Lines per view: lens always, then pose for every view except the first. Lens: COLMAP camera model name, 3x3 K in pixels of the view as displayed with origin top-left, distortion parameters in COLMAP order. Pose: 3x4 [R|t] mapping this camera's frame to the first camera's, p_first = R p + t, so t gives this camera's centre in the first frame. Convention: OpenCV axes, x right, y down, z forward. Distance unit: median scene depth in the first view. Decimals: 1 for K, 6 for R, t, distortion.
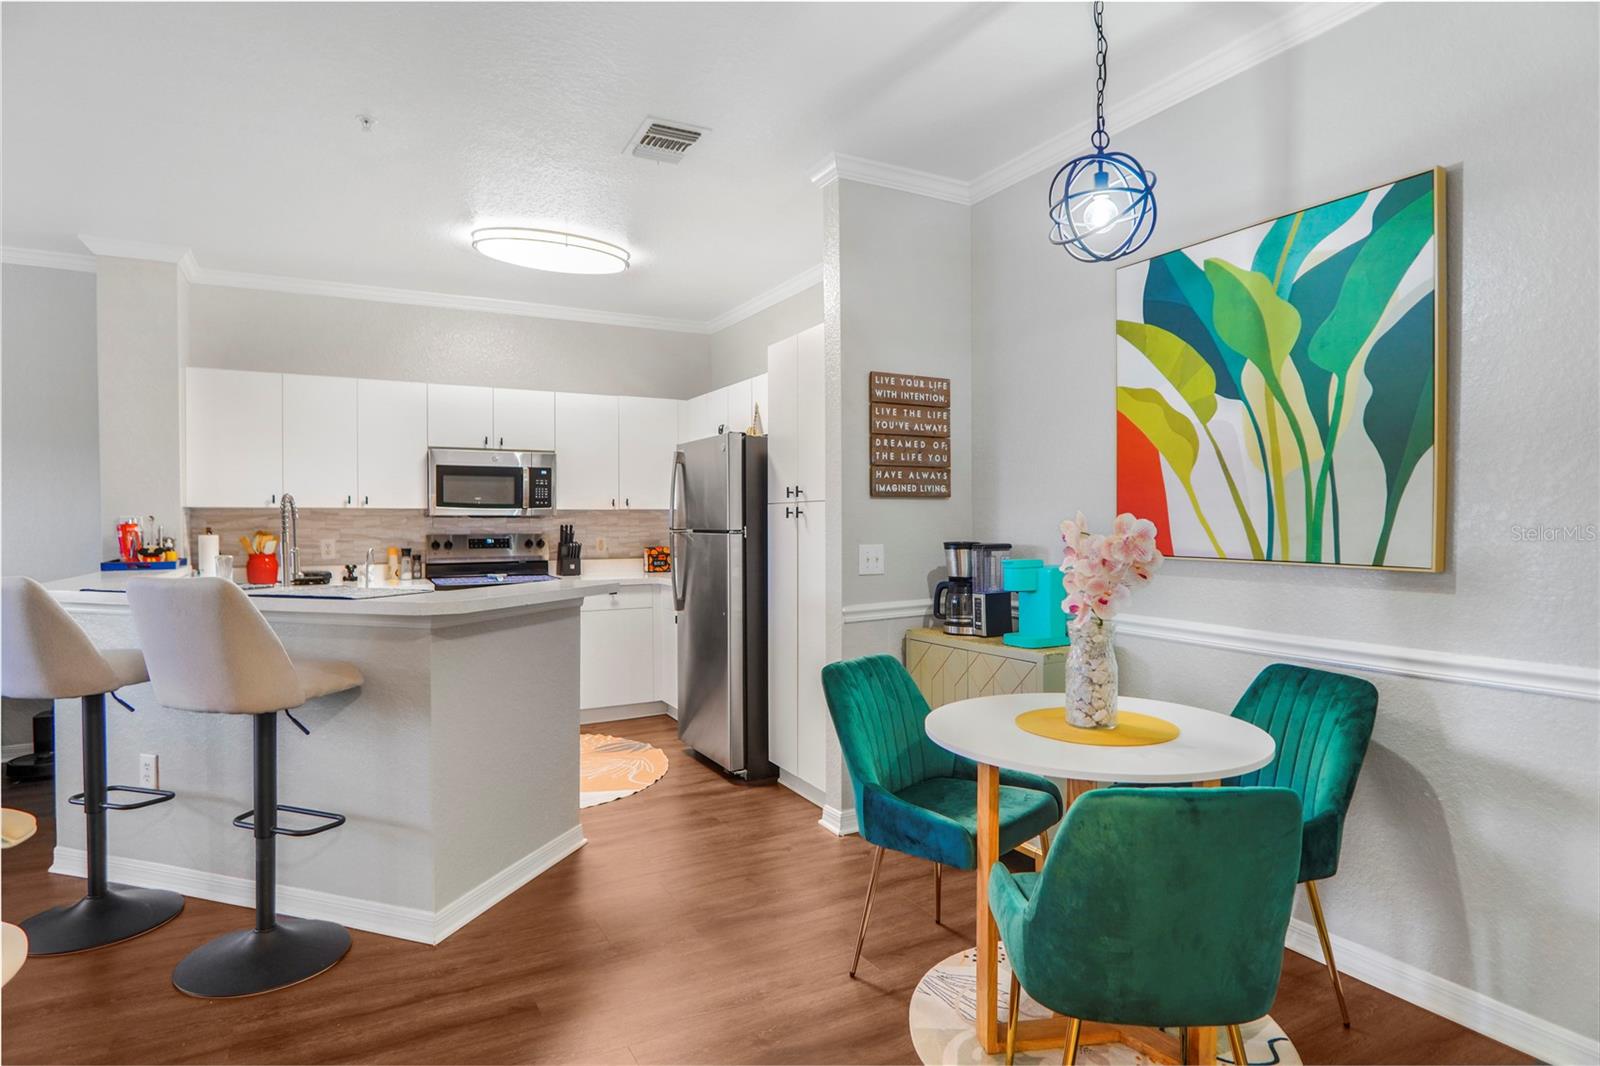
lens RADIAL K [[861.9, 0, 795.8], [0, 861.9, 537.3], [0, 0, 1]] dist [-0.028239, 0.010572]
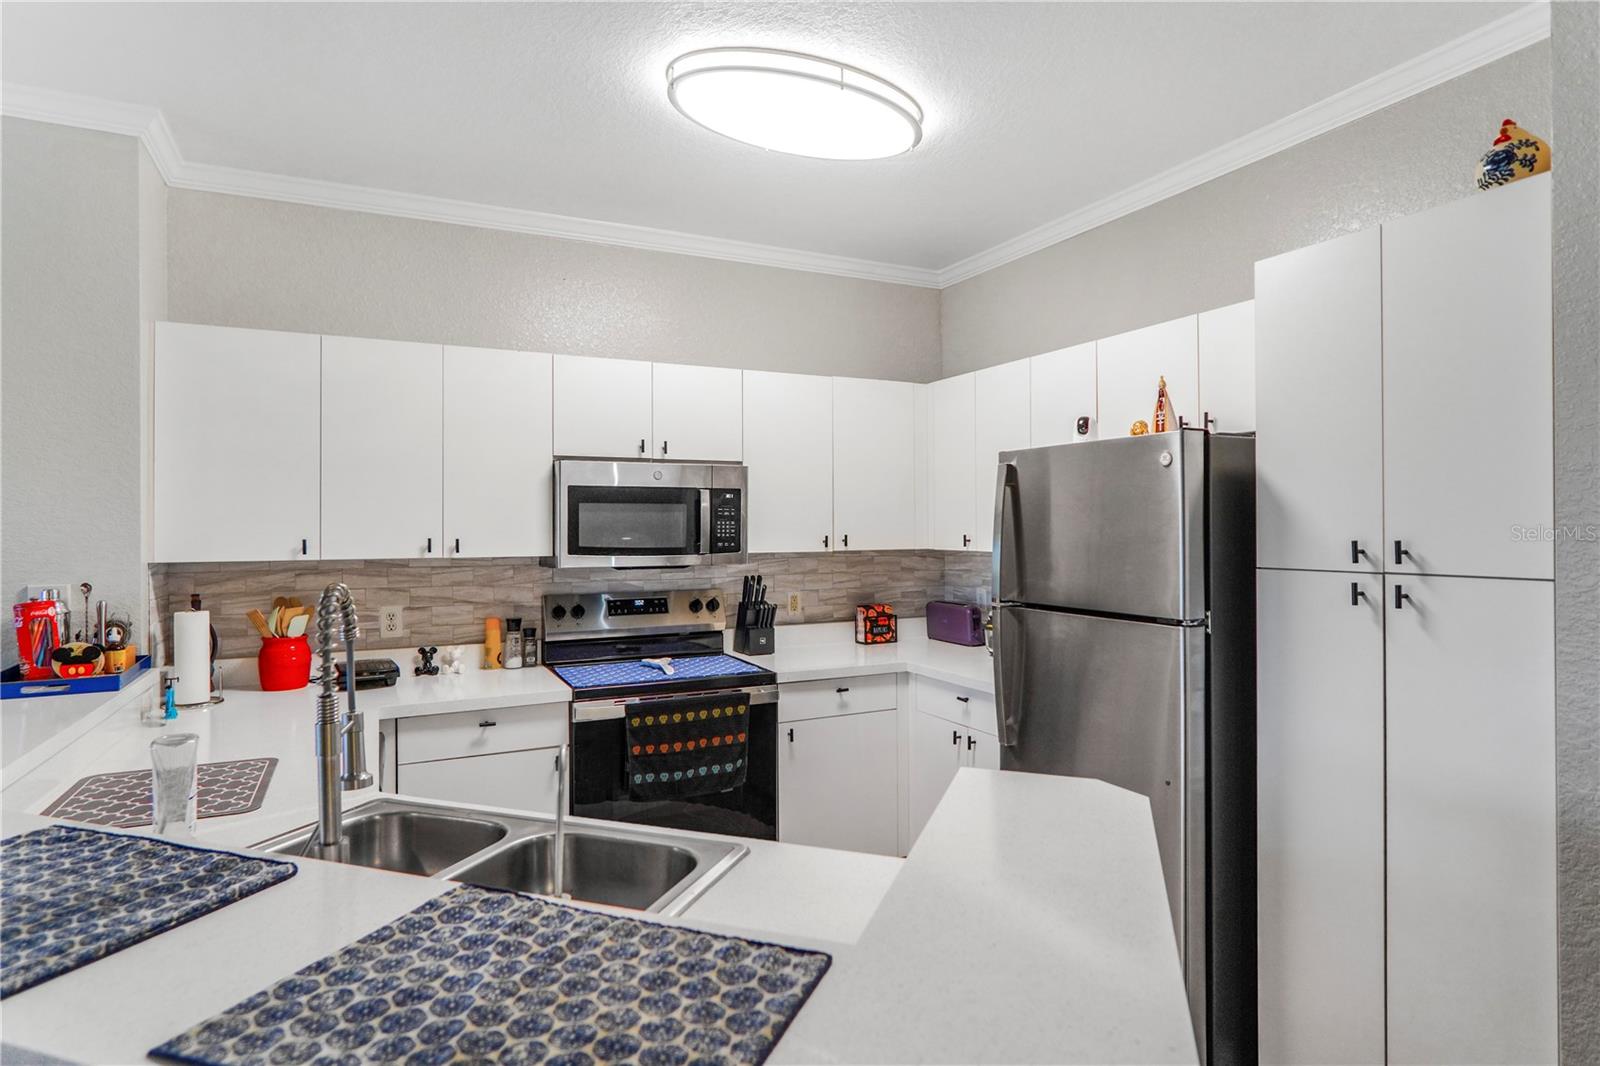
lens RADIAL K [[861.9, 0, 809.1], [0, 861.9, 527.8], [0, 0, 1]] dist [-0.028239, 0.010572]
pose [[0.999760, -0.002105, -0.021812, -0.241045], [0.001744, 0.999862, -0.016530, -0.045600], [0.021844, 0.016488, 0.999625, 0.402839]]
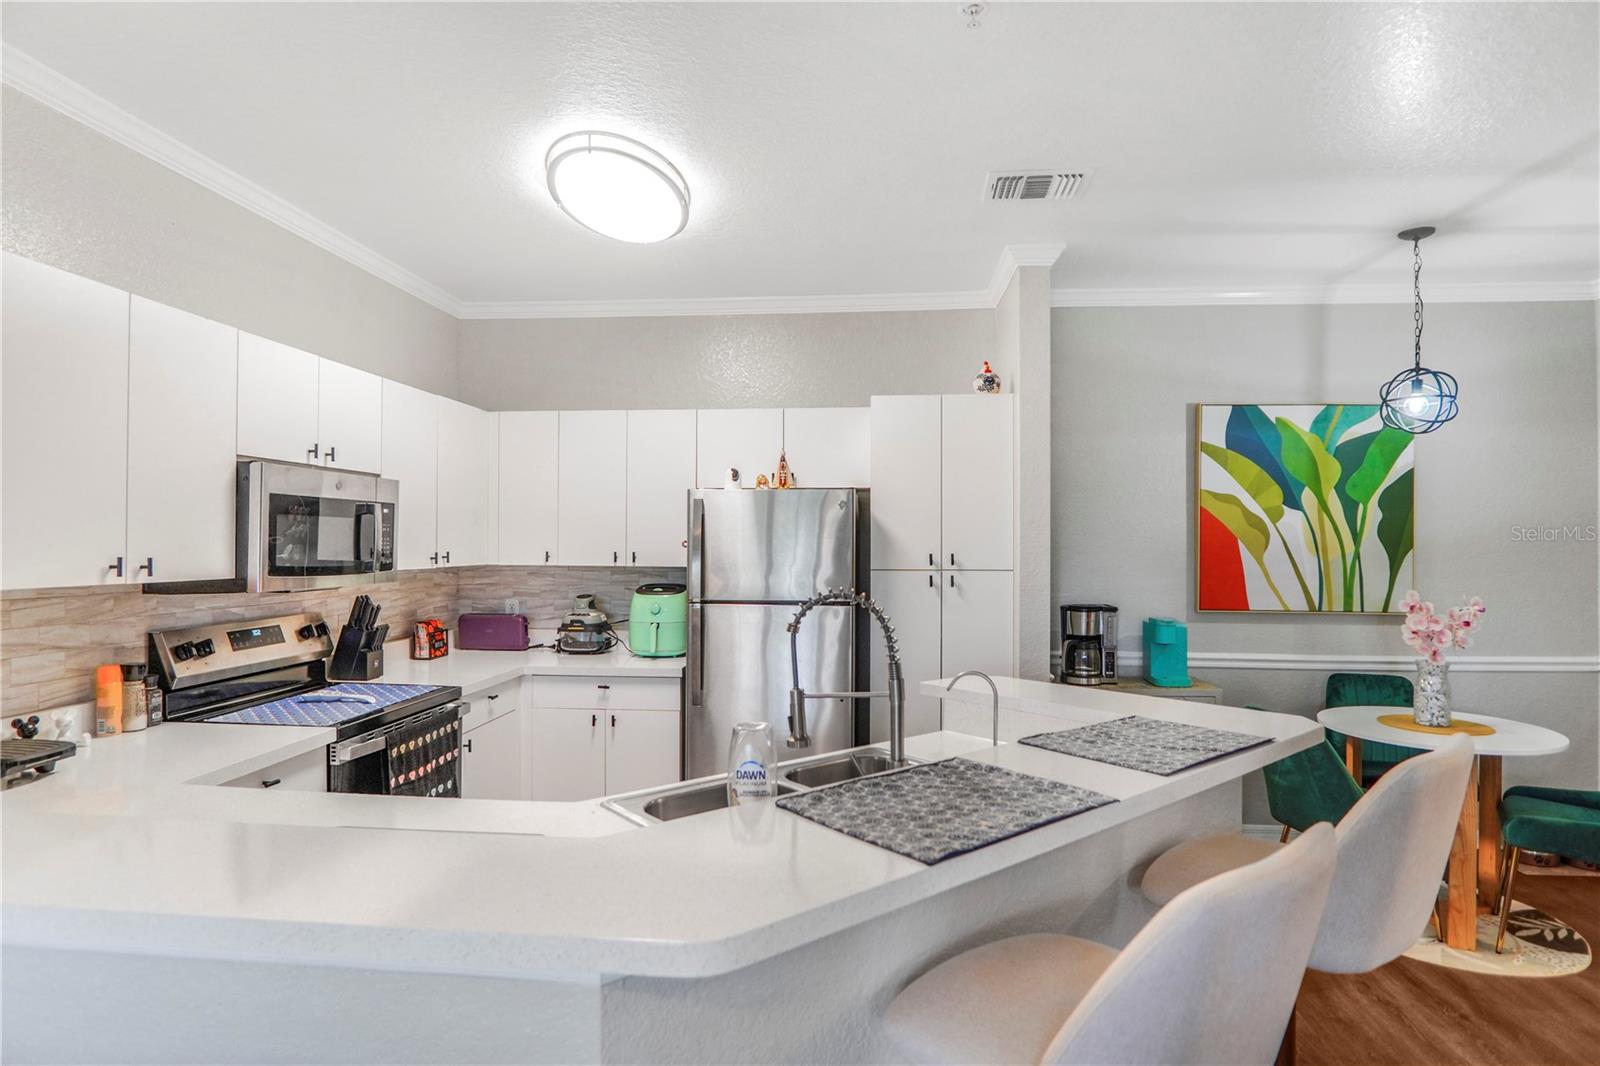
lens RADIAL K [[861.9, 0, 790.2], [0, 861.9, 531.7], [0, 0, 1]] dist [-0.028239, 0.010572]
pose [[0.556121, 0.015069, 0.830965, -0.690908], [0.009292, 0.999660, -0.024346, -0.048129], [-0.831049, 0.021261, 0.555792, 0.472496]]
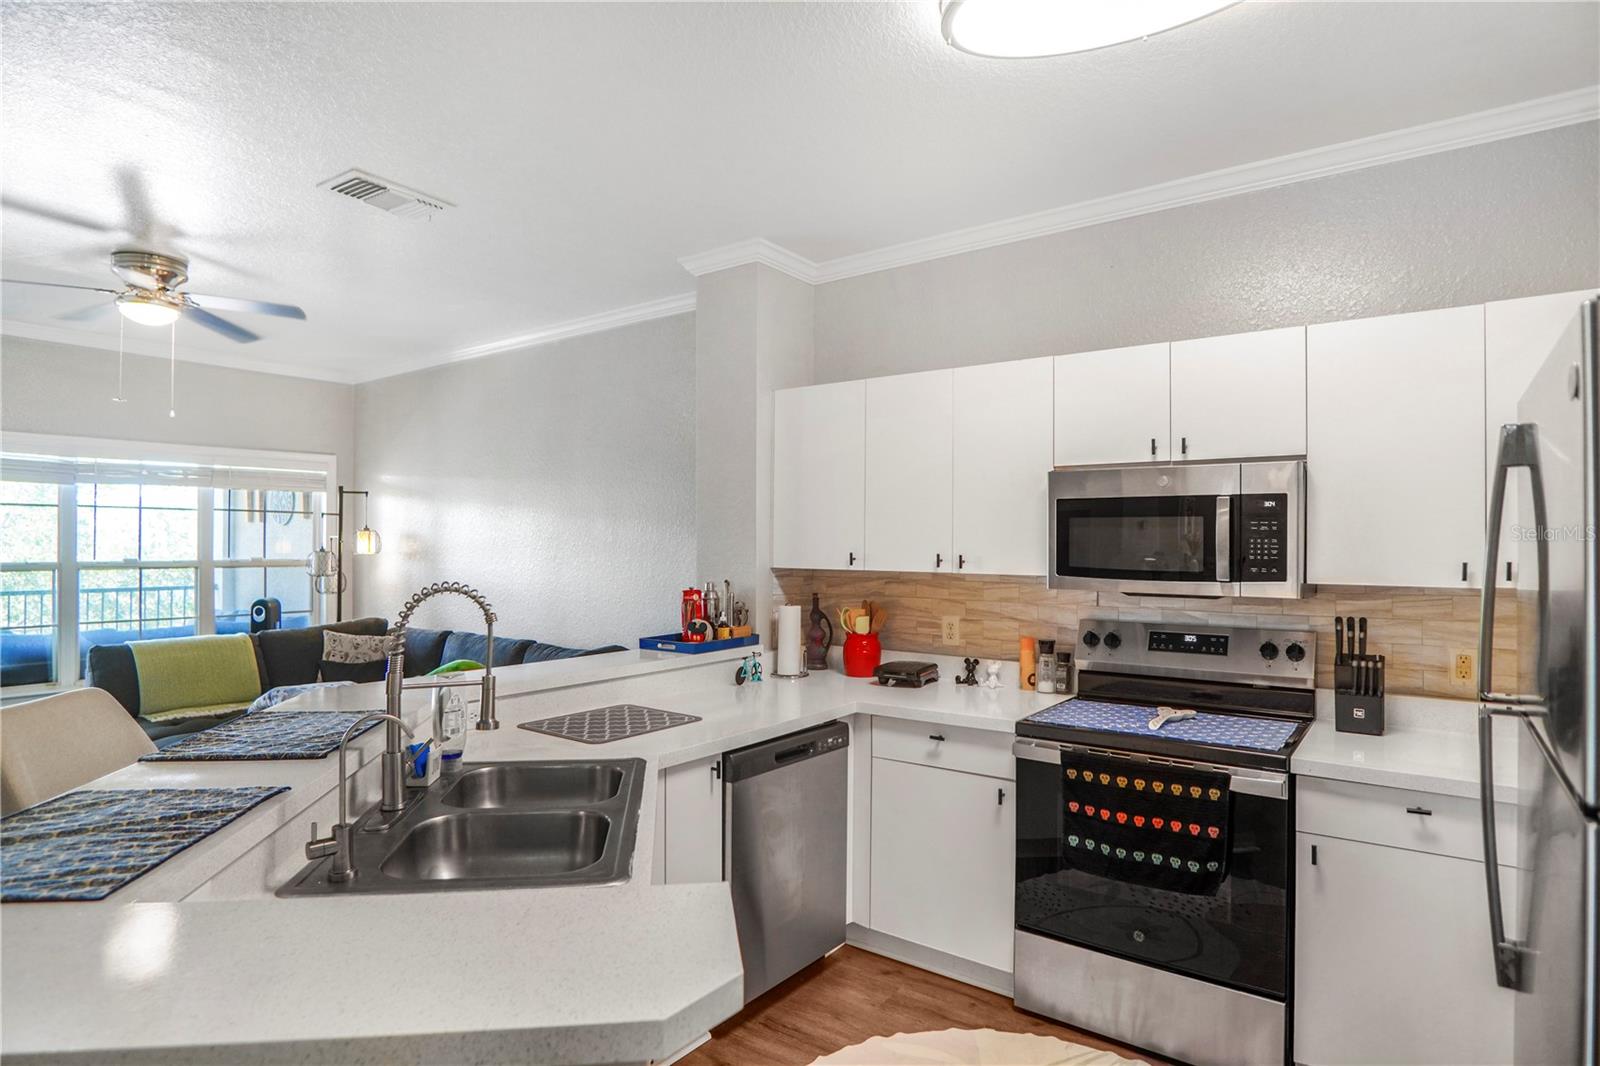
lens RADIAL K [[861.9, 0, 807.7], [0, 861.9, 537.2], [0, 0, 1]] dist [-0.028239, 0.010572]
pose [[0.440057, -0.001567, -0.897969, 0.010529], [-0.022468, 0.999666, -0.012755, -0.050758], [0.897689, 0.025788, 0.439875, 0.629014]]
